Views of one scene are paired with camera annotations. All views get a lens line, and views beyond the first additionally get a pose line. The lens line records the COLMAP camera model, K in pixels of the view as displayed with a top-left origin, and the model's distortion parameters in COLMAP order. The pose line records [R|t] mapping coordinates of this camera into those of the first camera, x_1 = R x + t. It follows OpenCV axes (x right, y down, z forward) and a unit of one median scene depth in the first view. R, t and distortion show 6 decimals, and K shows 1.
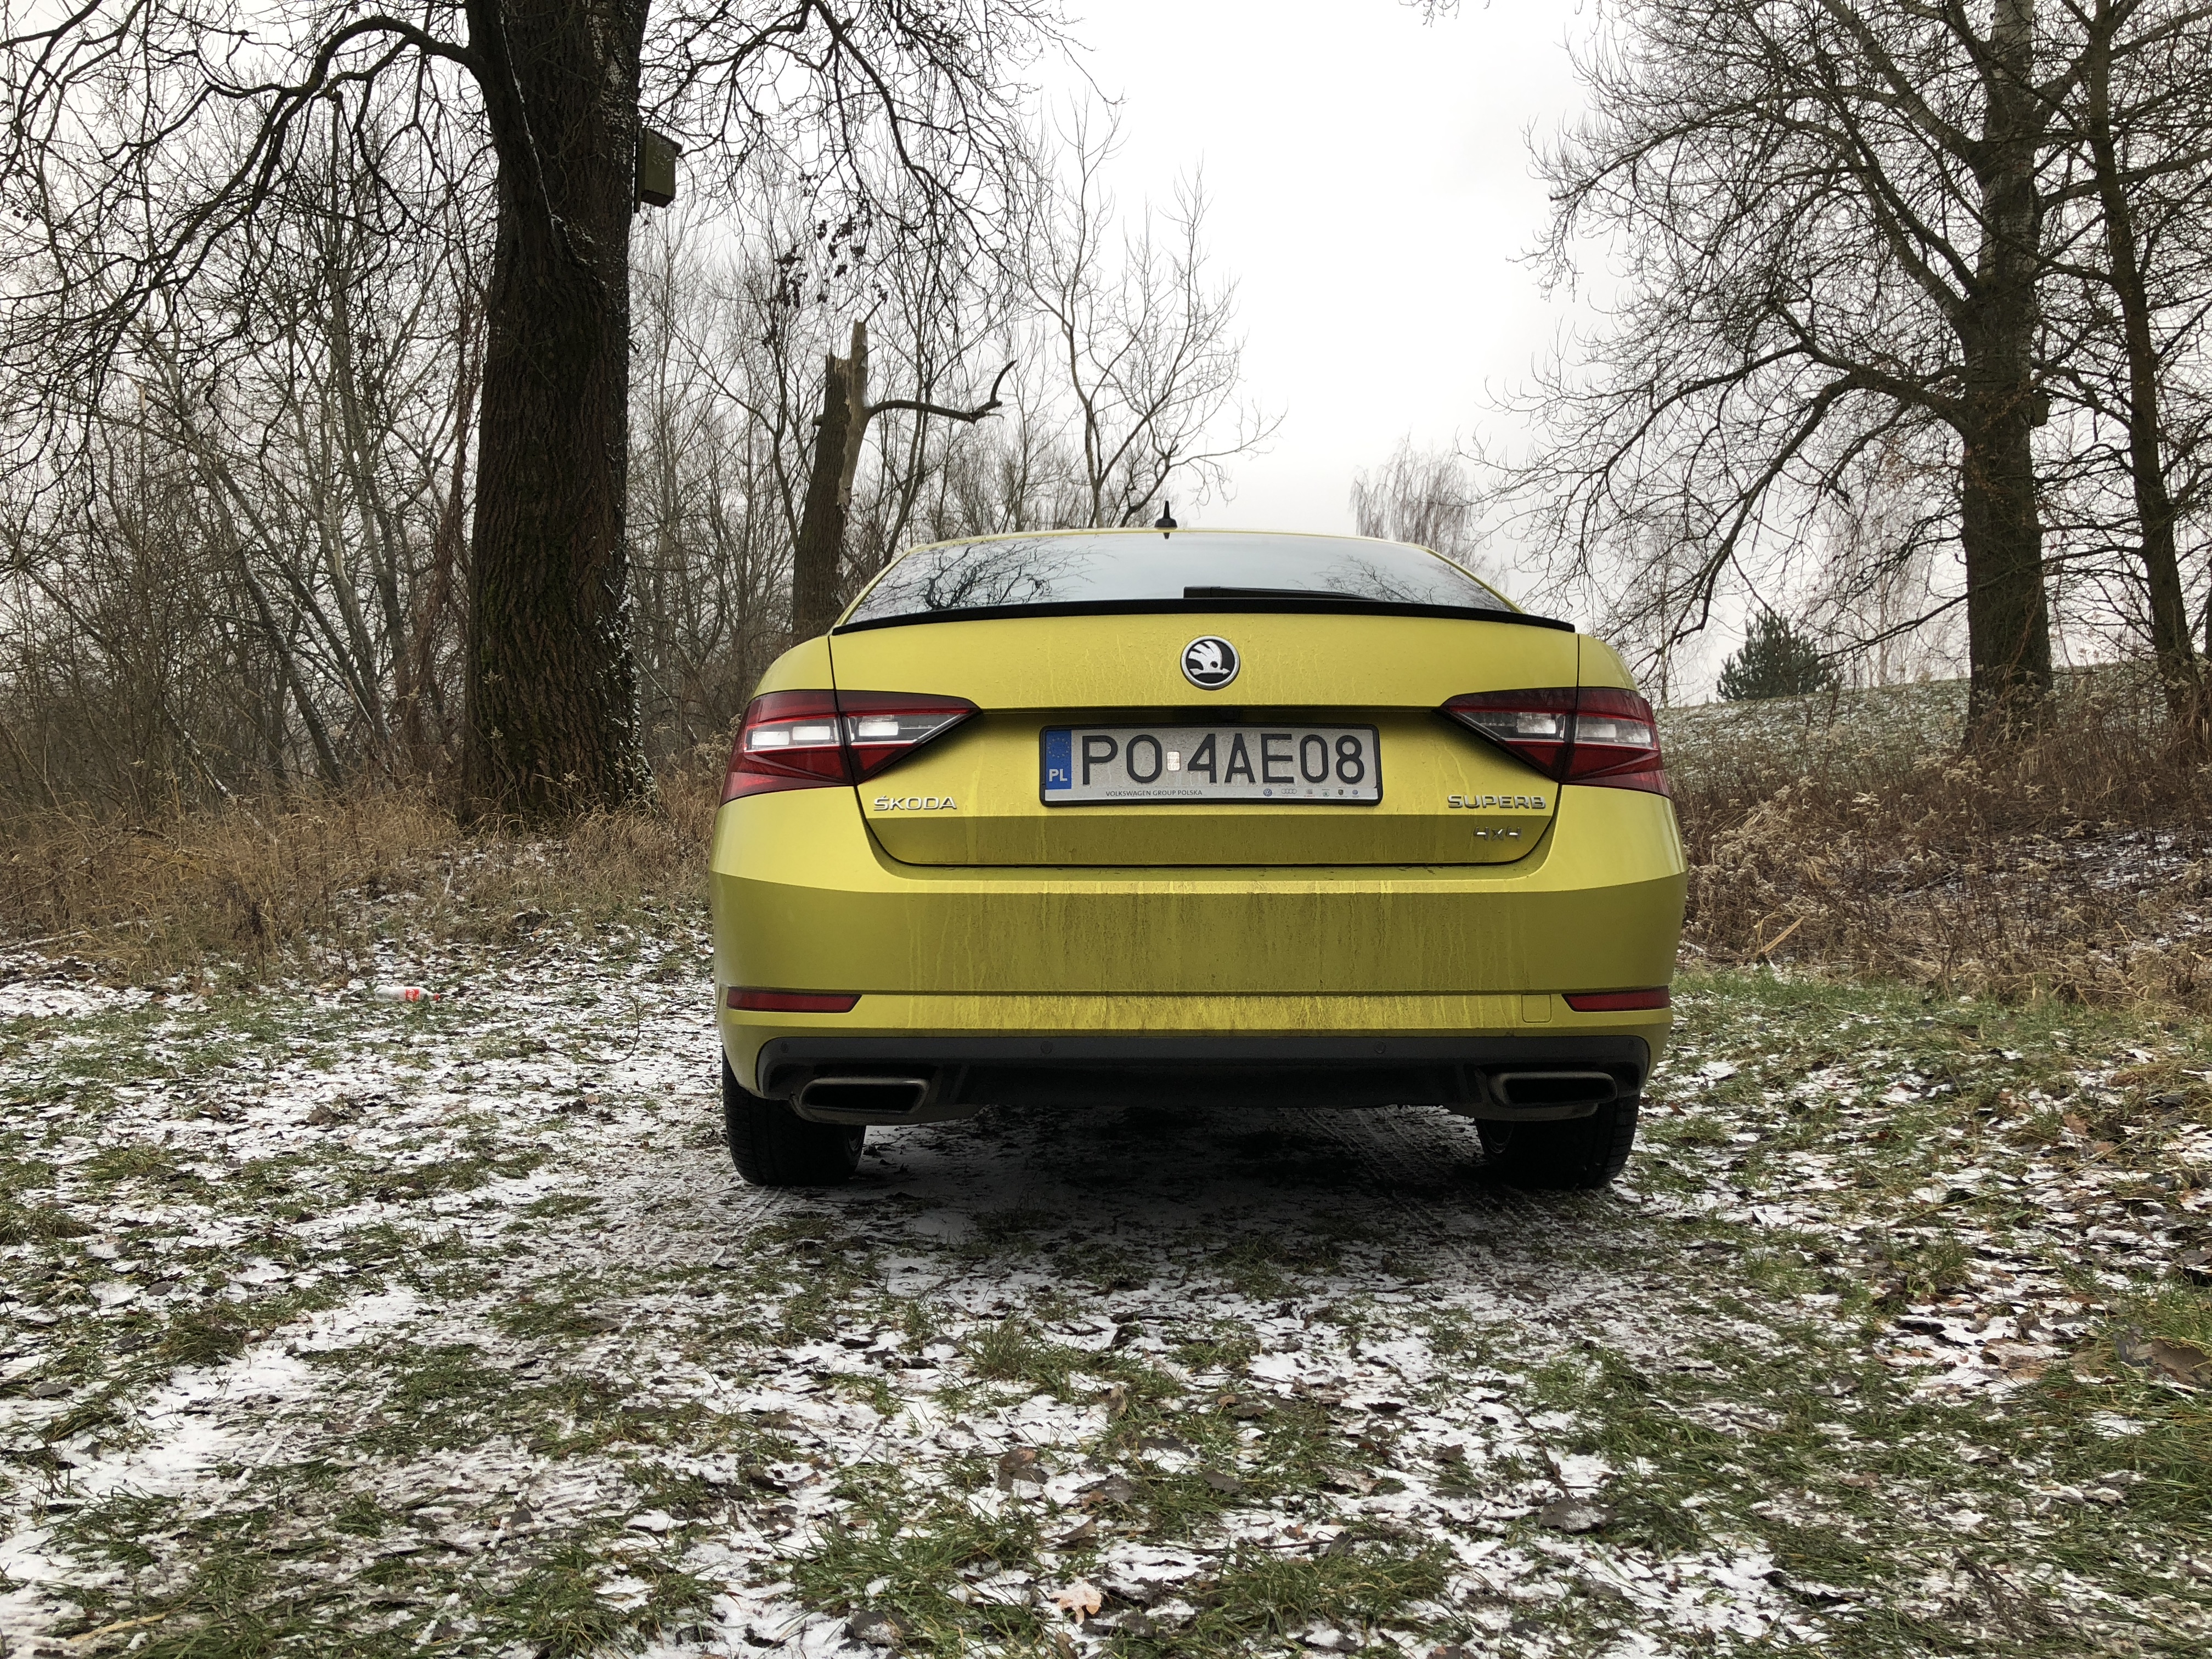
lens RADIAL K [[1751.5, 0, 1106.0], [0, 1751.5, 829.5], [0, 0, 1]] dist [0.006795, 0.000619]
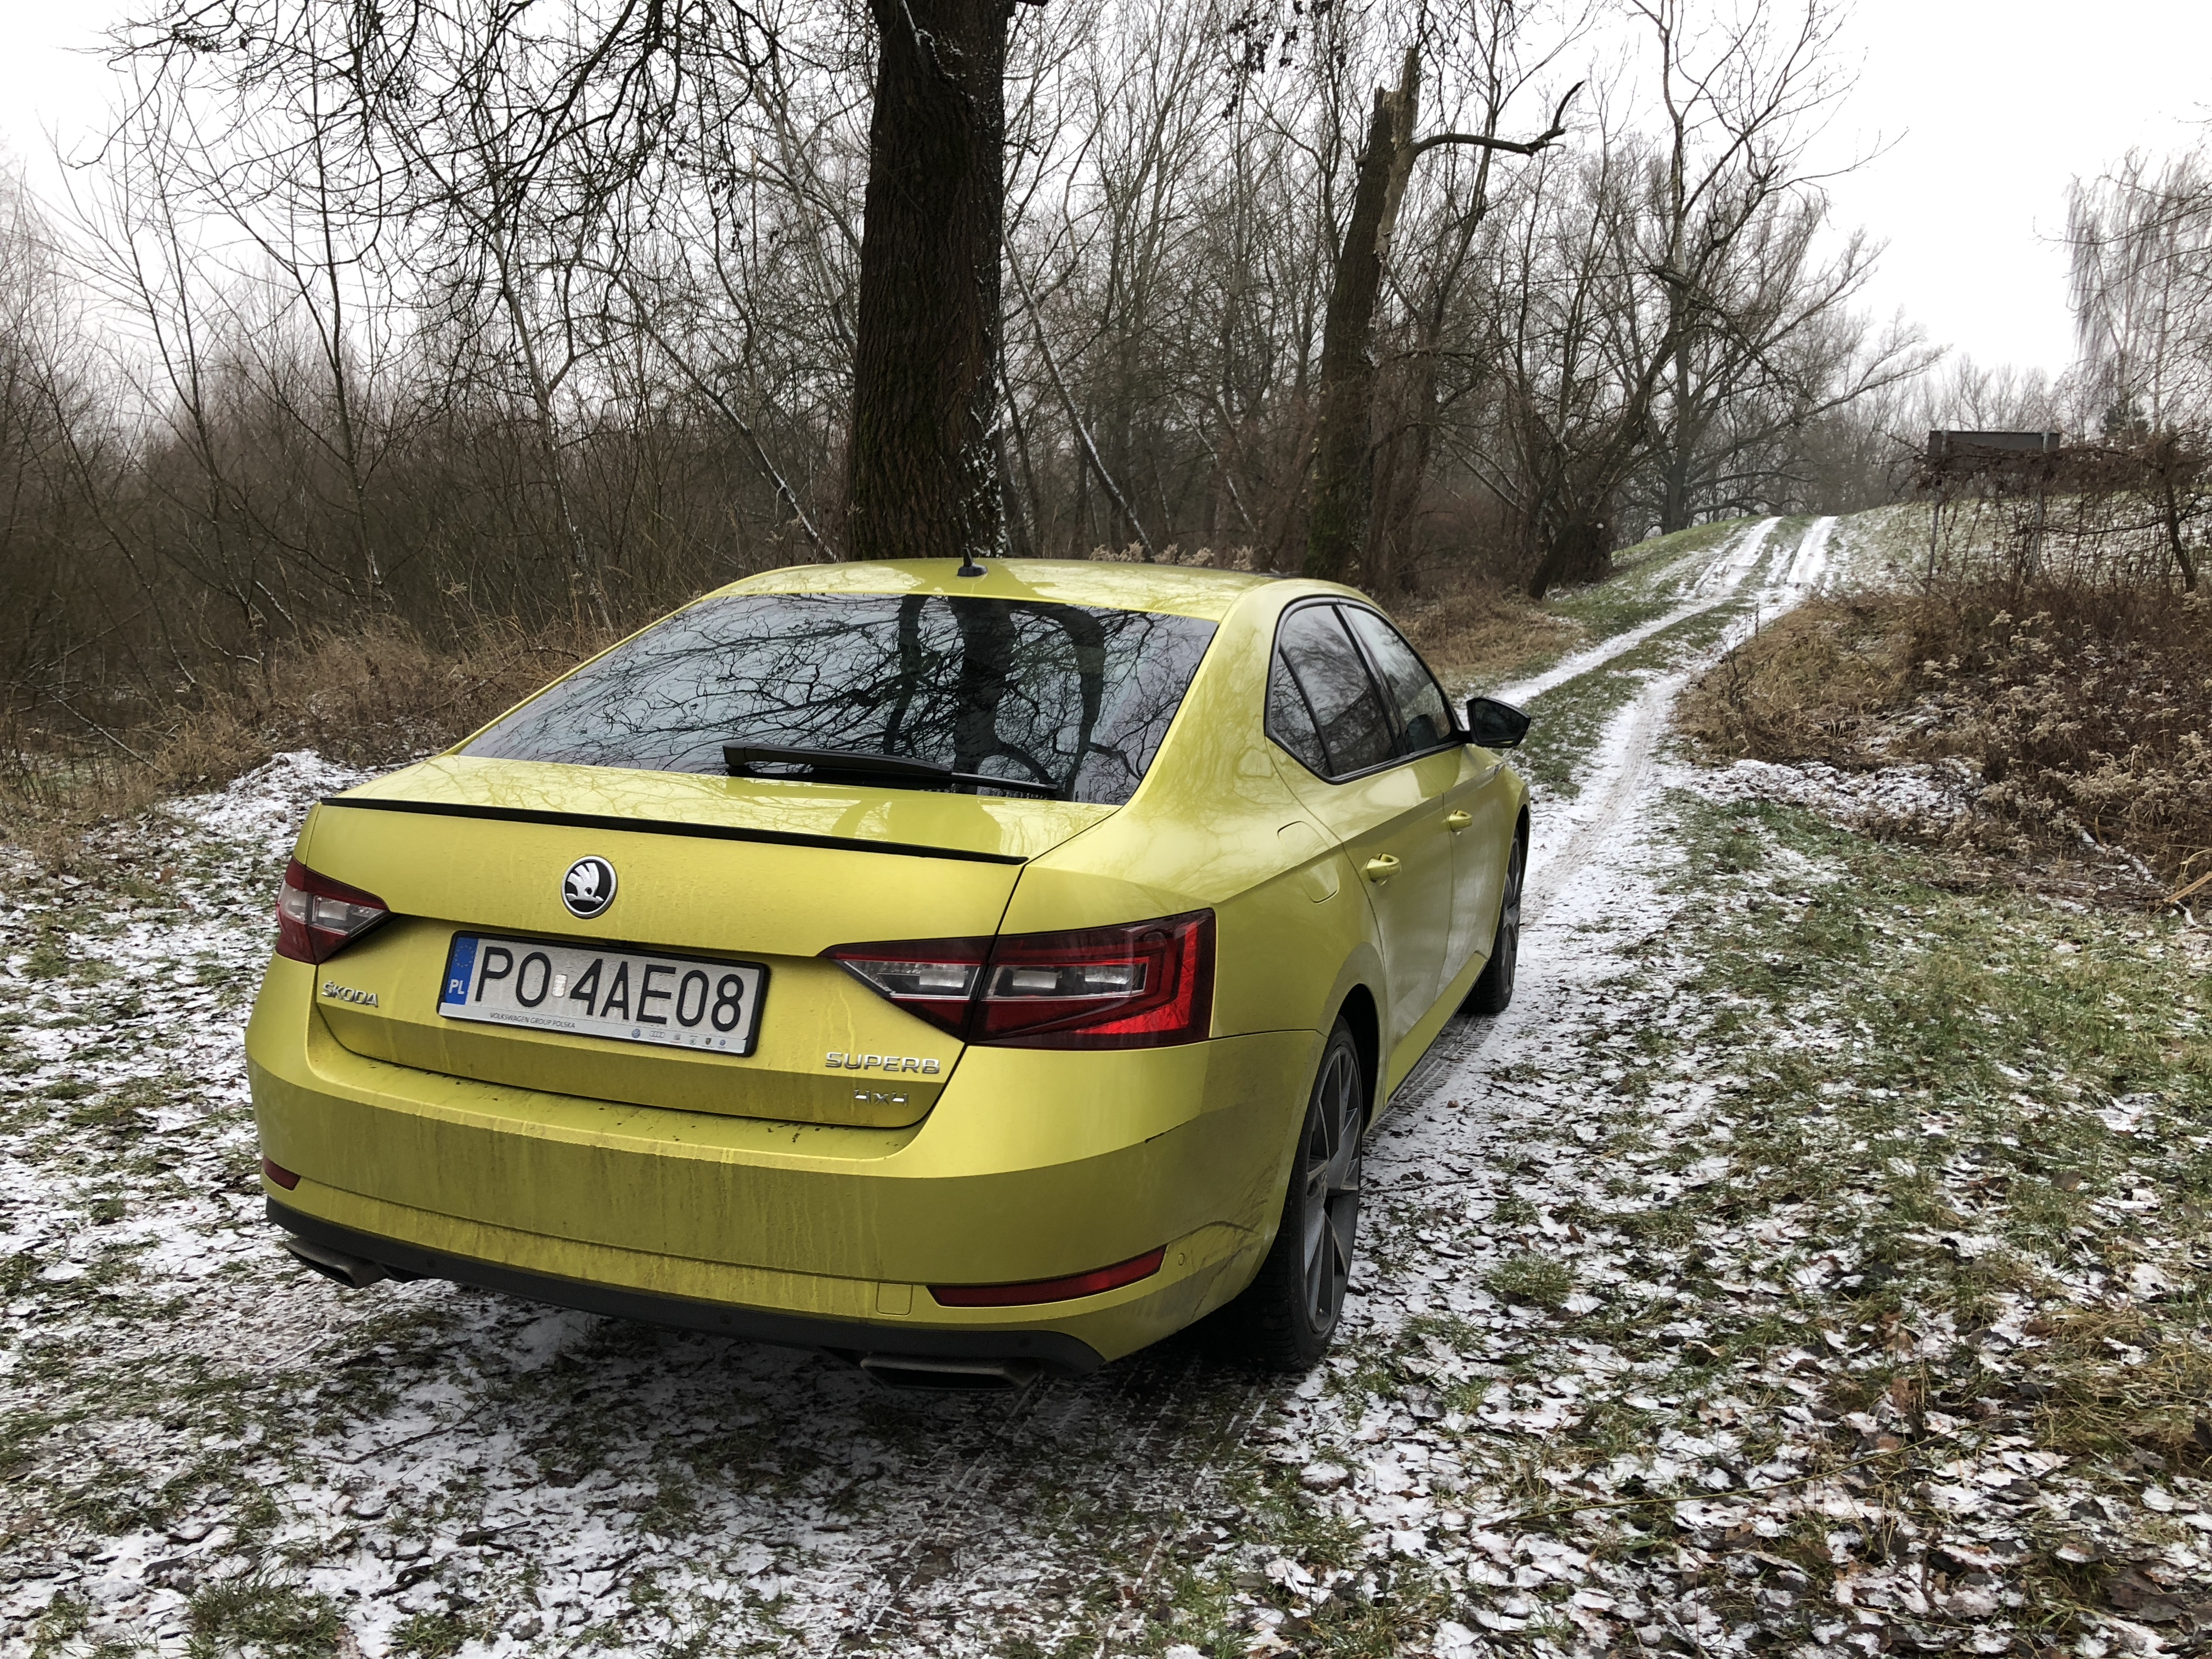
lens RADIAL K [[1741.6, 0, 1095.6], [0, 1741.6, 881.3], [0, 0, 1]] dist [0.053533, -0.094149]
pose [[0.943694, 0.089186, -0.318570, 0.602847], [-0.032591, 0.983354, 0.178753, -0.270586], [0.329210, -0.158305, 0.930892, 0.226426]]
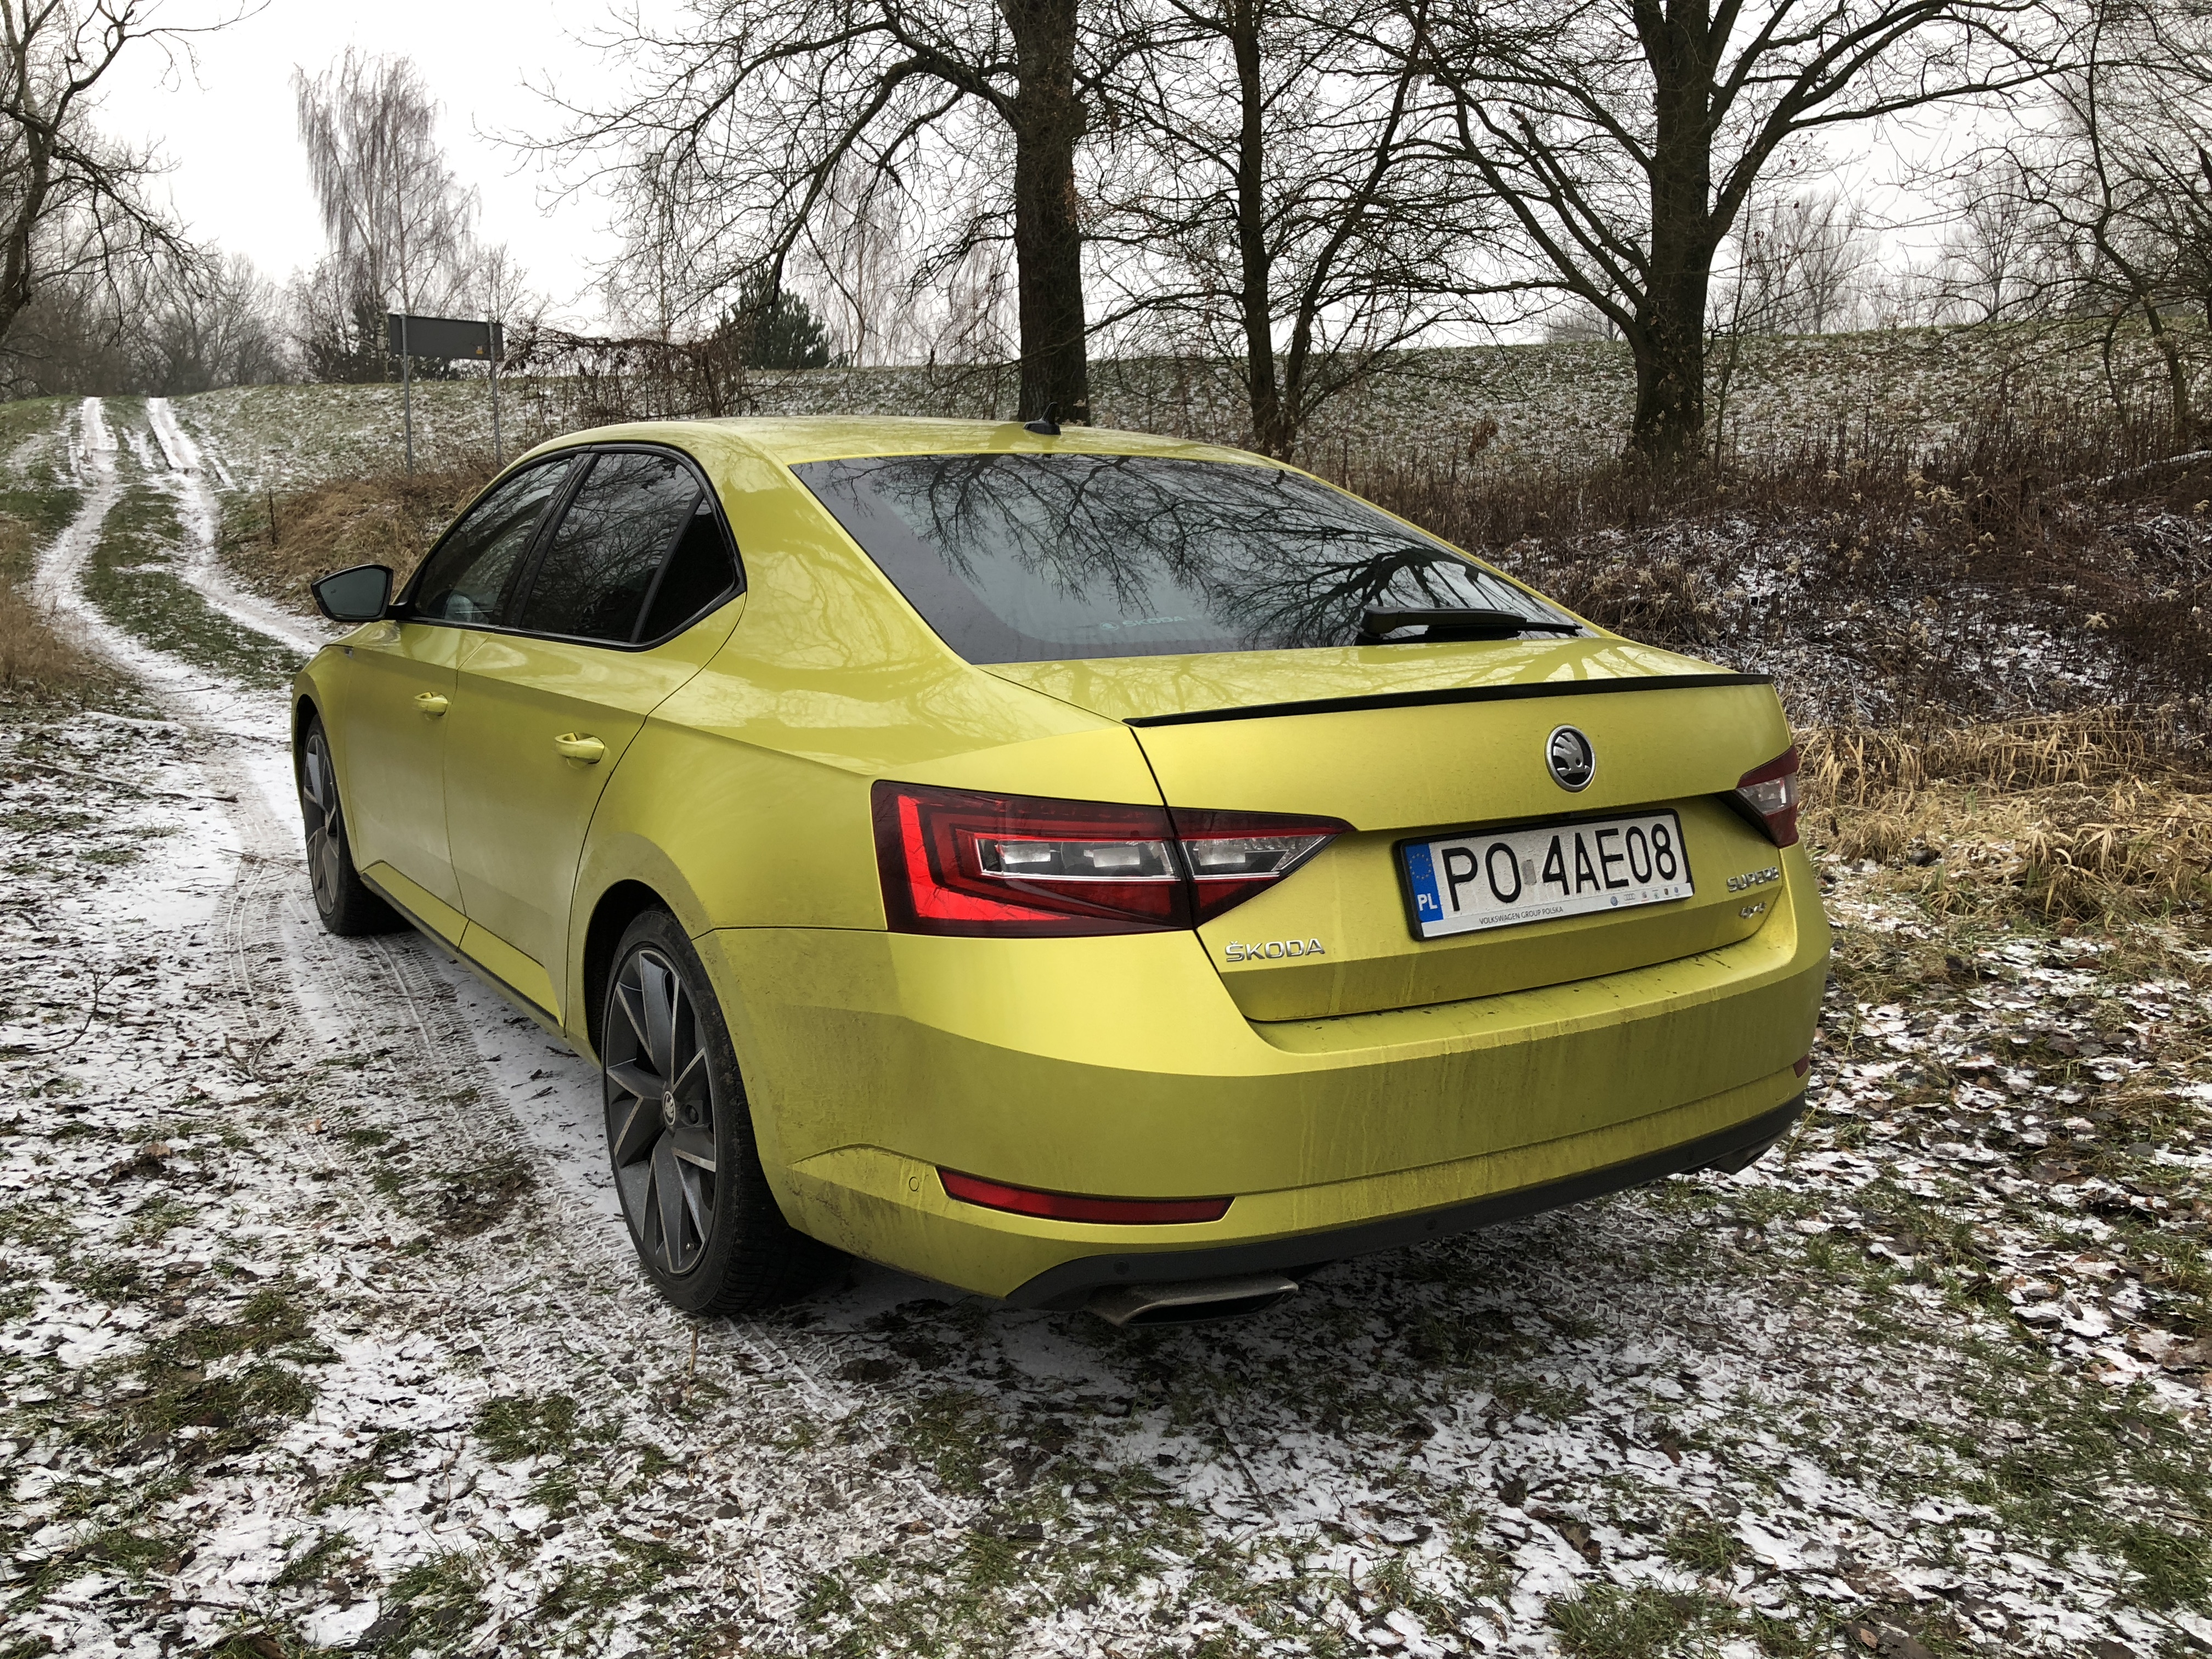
lens RADIAL K [[1751.5, 0, 1106.0], [0, 1751.5, 829.5], [0, 0, 1]] dist [0.006795, 0.000619]
pose [[0.851985, -0.078944, 0.517581, -0.584923], [-0.022966, 0.981981, 0.187581, -0.216986], [-0.523063, -0.171703, 0.834819, 0.386418]]
